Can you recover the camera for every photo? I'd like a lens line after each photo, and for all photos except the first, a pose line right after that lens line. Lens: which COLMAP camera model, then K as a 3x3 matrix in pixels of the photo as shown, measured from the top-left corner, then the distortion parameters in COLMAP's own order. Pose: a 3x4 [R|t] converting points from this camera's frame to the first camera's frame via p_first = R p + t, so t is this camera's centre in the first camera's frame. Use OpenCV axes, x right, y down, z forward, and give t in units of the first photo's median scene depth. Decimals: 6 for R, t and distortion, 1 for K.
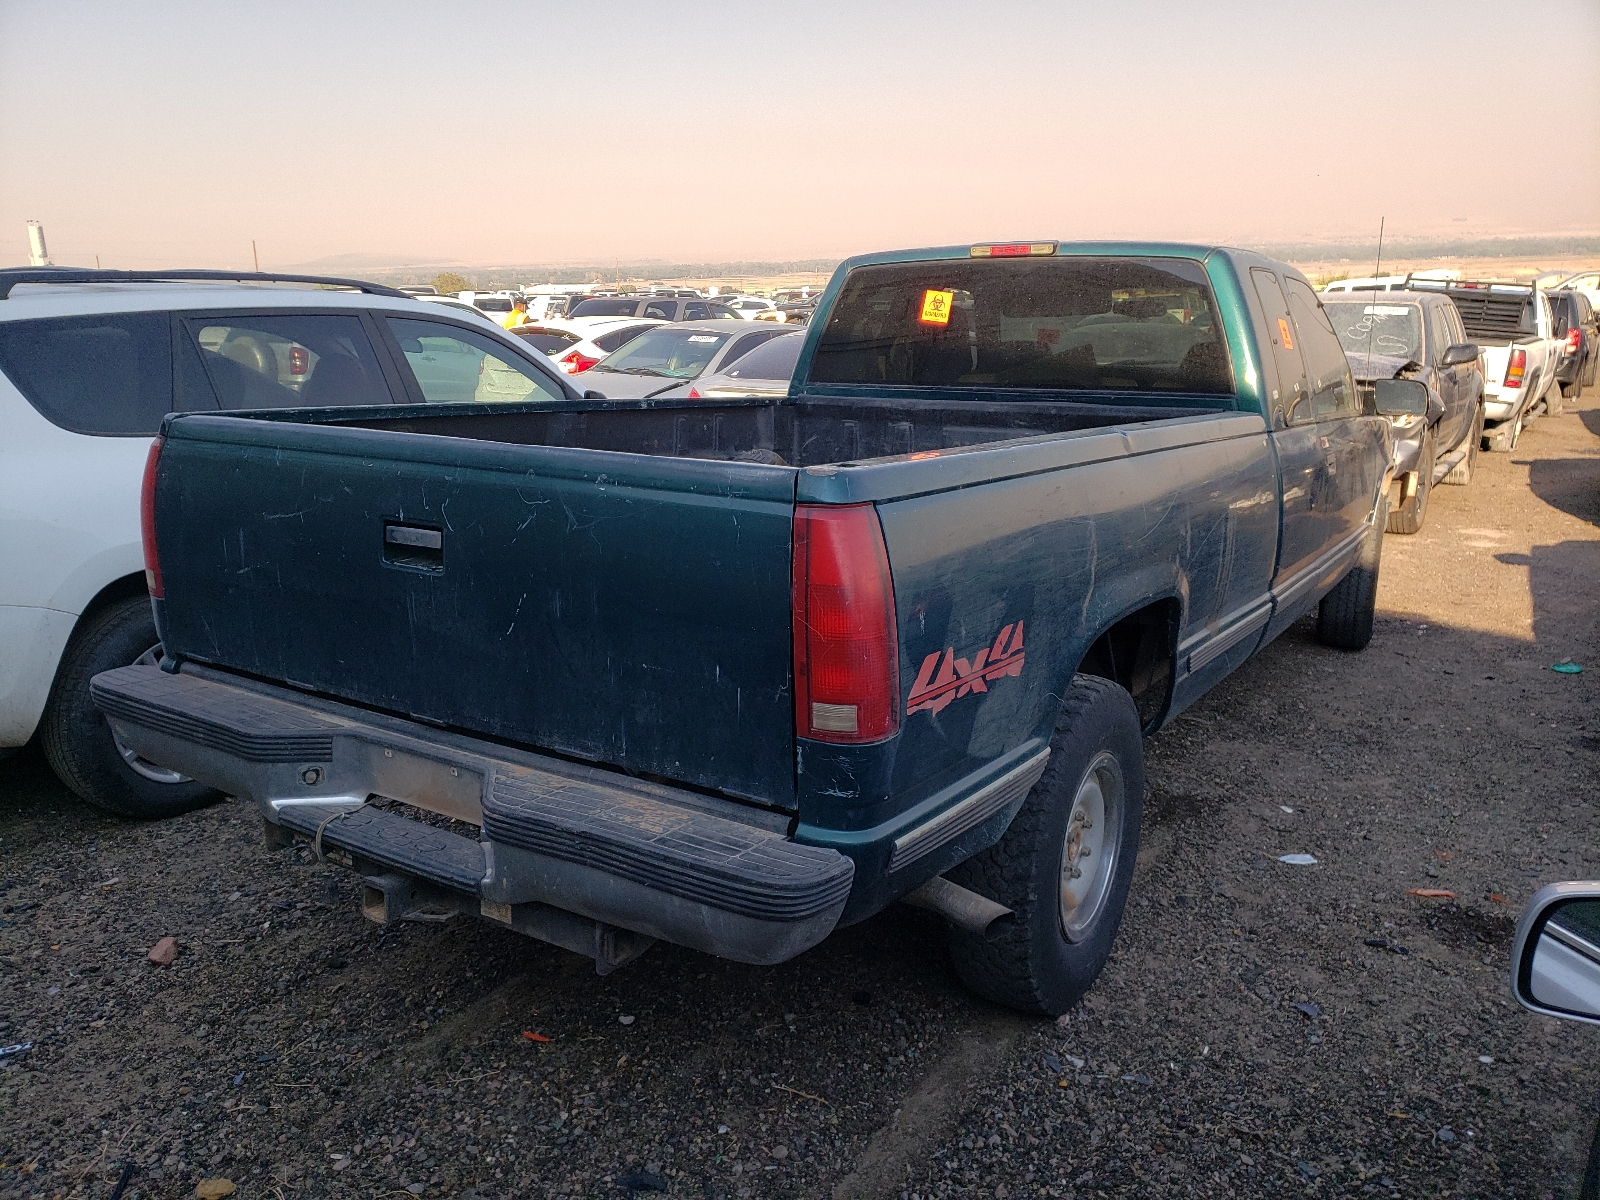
lens RADIAL K [[1254.8, 0, 800.0], [0, 1254.8, 600.0], [0, 0, 1]] dist [0.013553, 0.003843]
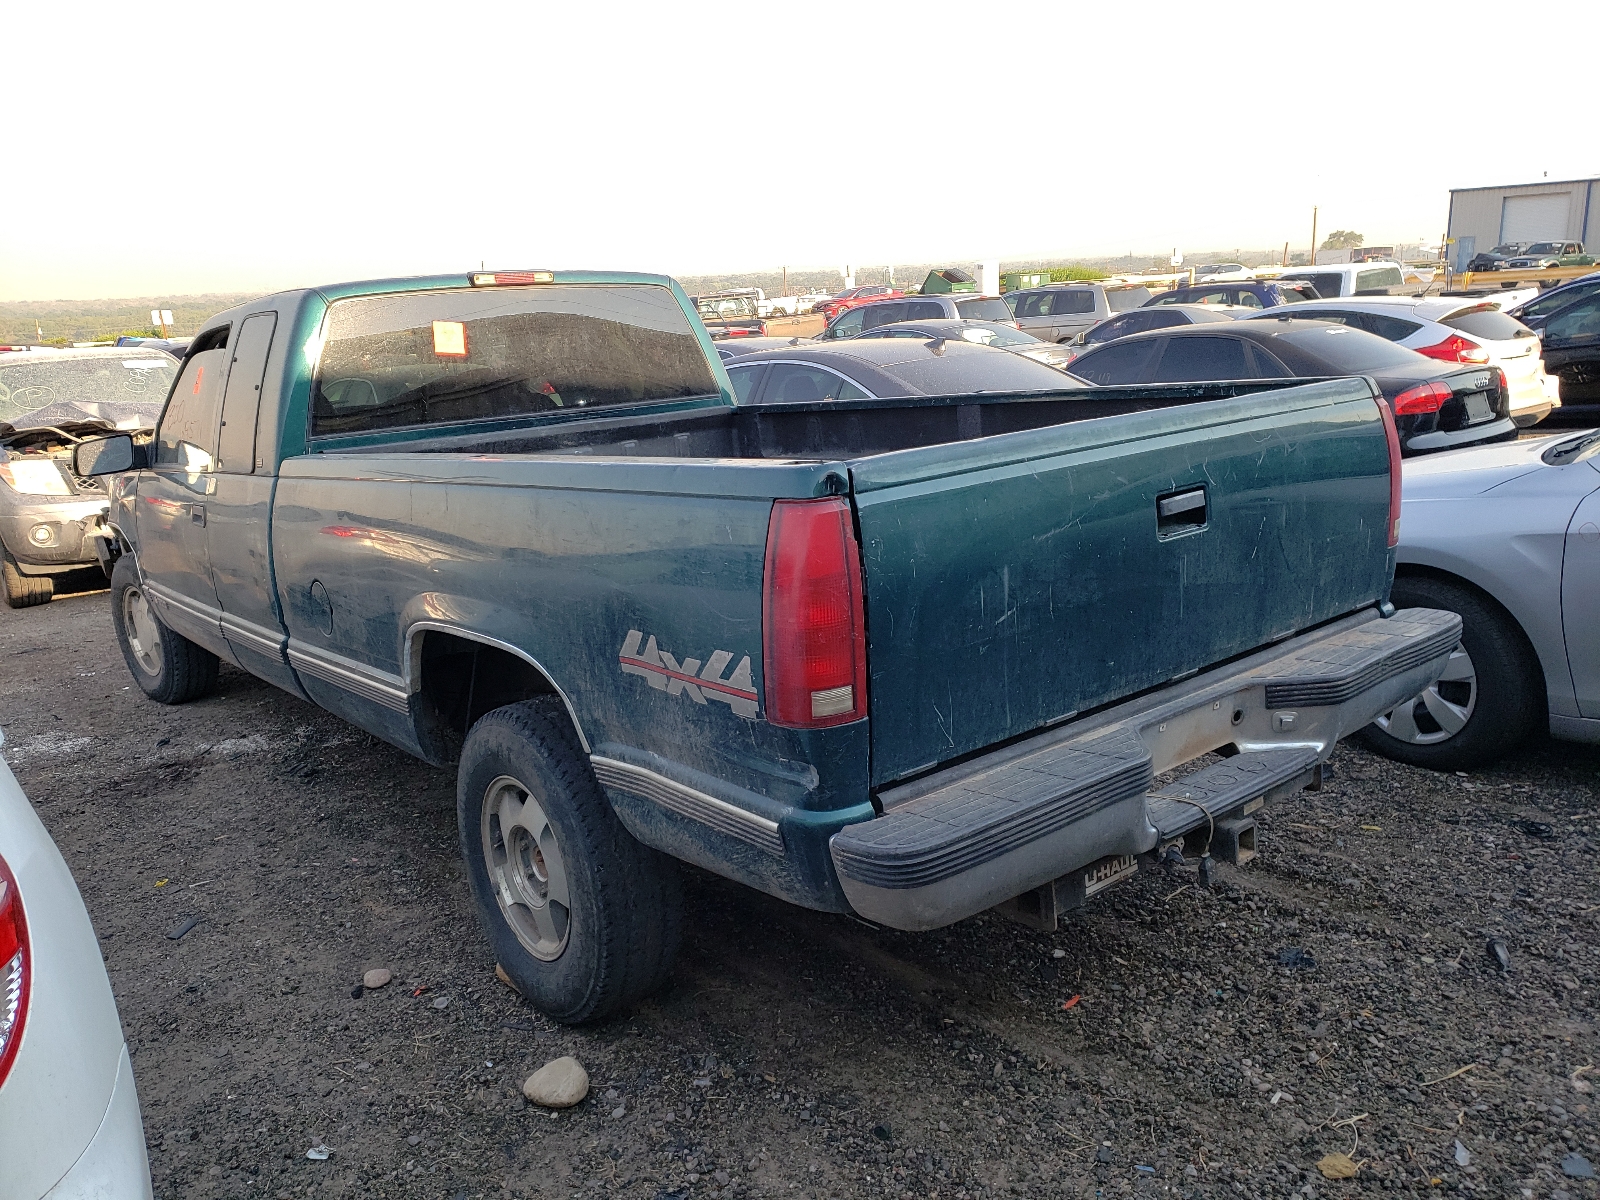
lens RADIAL K [[1254.8, 0, 800.0], [0, 1254.8, 600.0], [0, 0, 1]] dist [0.013553, 0.003843]
pose [[0.281960, -0.214790, 0.935074, -1.379642], [0.268796, 0.953272, 0.137918, -0.200581], [-0.921004, 0.212457, 0.326519, 0.948627]]
